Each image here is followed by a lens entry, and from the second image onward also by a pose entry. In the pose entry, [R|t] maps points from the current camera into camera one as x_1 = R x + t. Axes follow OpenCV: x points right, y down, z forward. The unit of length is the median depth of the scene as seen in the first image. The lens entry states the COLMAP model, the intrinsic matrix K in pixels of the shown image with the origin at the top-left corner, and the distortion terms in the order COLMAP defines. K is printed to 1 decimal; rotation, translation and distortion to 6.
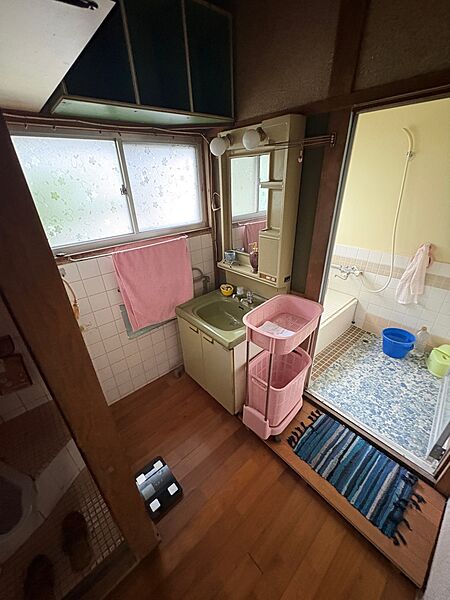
lens RADIAL K [[240.5, 0, 222.9], [0, 240.5, 300.6], [0, 0, 1]] dist [0.002535, 0.000092]
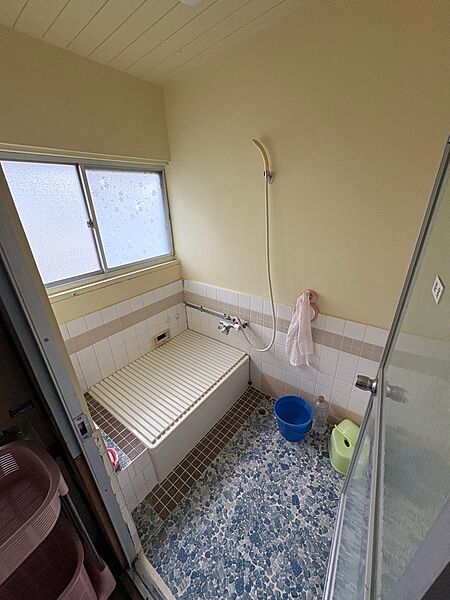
lens RADIAL K [[240.5, 0, 225.8], [0, 240.5, 299.5], [0, 0, 1]] dist [0.002535, 0.000092]
pose [[0.980296, -0.075729, 0.182439, 0.425054], [0.087823, 0.994379, -0.059135, -0.171004], [-0.176936, 0.073992, 0.981437, 0.289890]]
